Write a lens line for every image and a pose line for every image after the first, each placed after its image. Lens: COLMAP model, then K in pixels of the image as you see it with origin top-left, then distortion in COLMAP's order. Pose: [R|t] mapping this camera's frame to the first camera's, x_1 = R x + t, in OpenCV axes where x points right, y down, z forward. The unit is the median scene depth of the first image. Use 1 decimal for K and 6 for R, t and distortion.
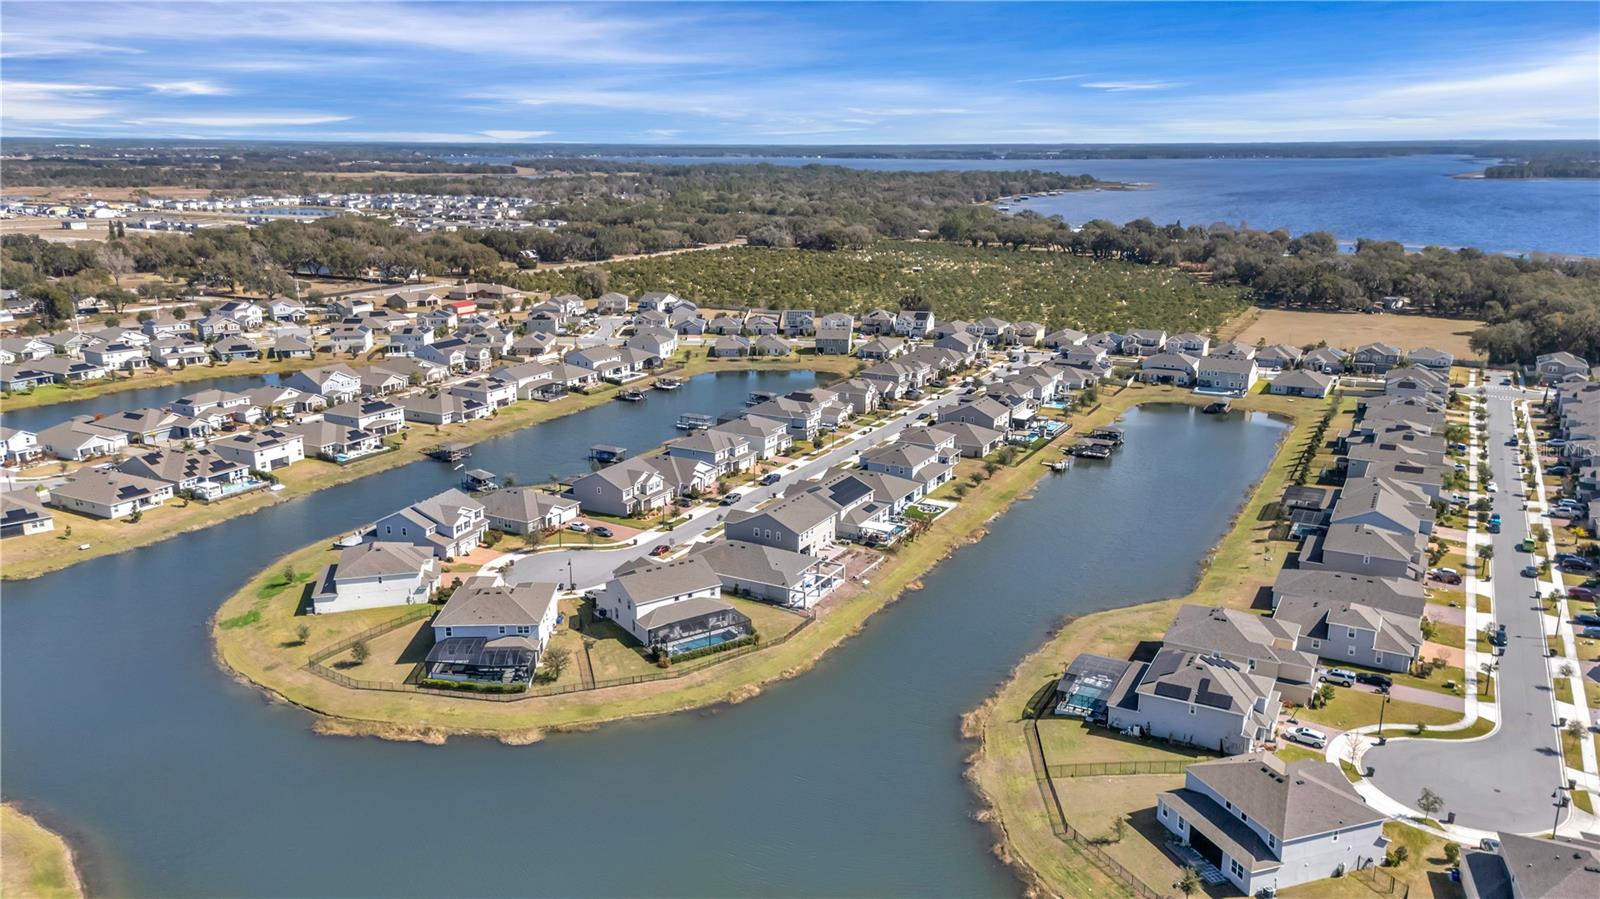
lens RADIAL K [[1189.5, 0, 791.7], [0, 1189.5, 448.9], [0, 0, 1]] dist [0.066782, -0.004428]
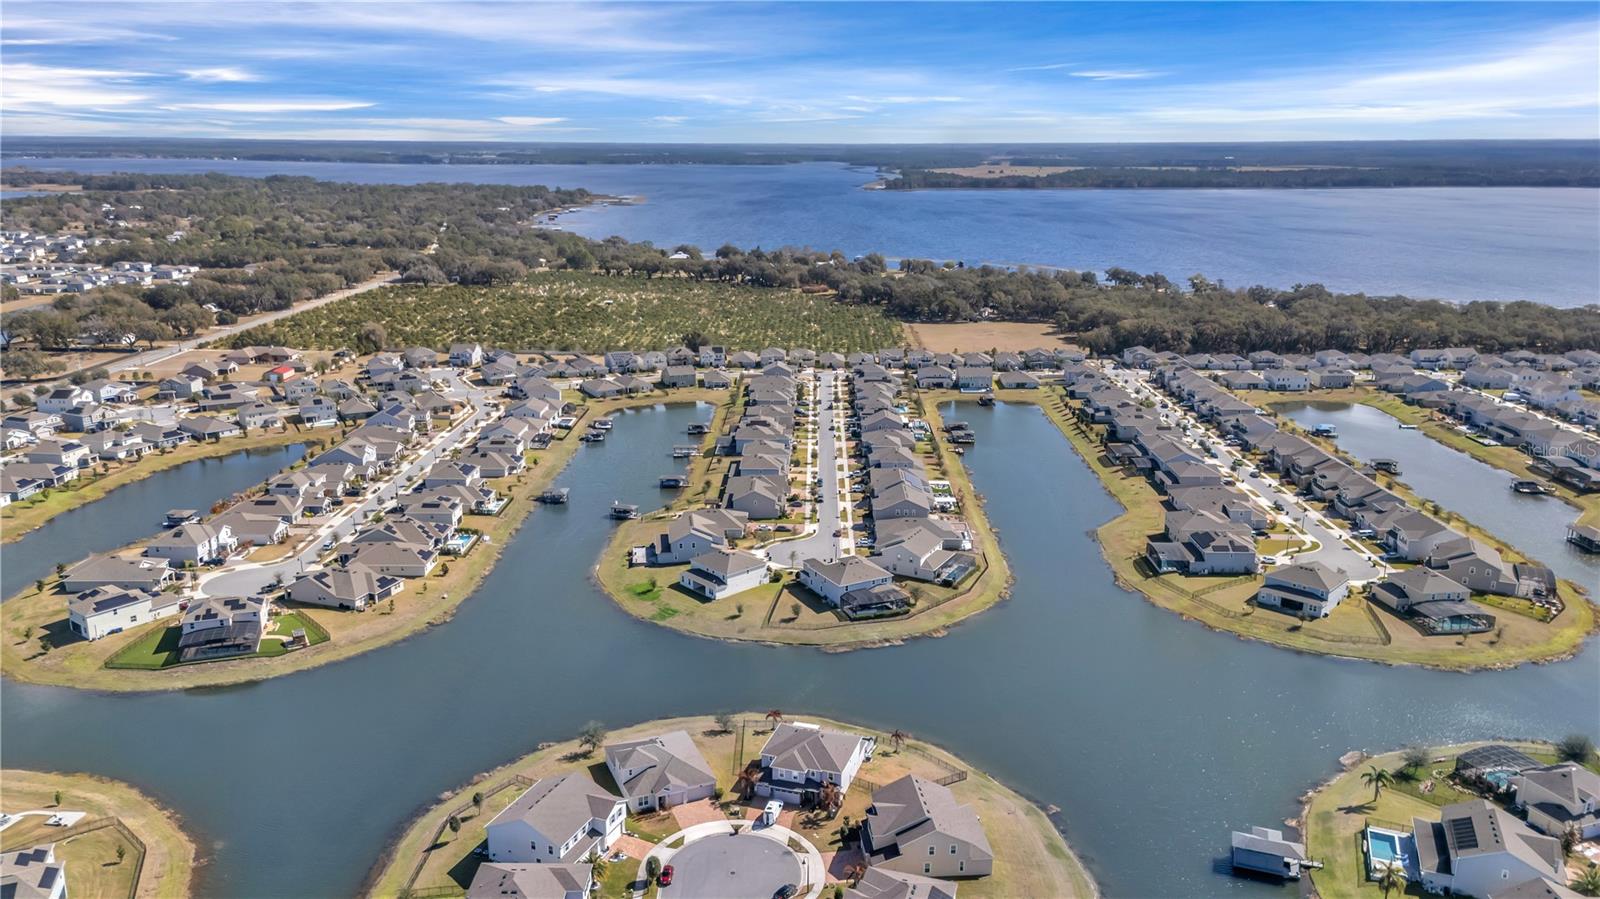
lens RADIAL K [[1189.5, 0, 791.7], [0, 1189.5, 448.9], [0, 0, 1]] dist [0.066782, -0.004428]
pose [[0.886723, -0.115904, 0.447536, -0.416376], [0.113949, 0.992990, 0.031395, -0.038986], [-0.448037, 0.023158, 0.893715, -0.172160]]
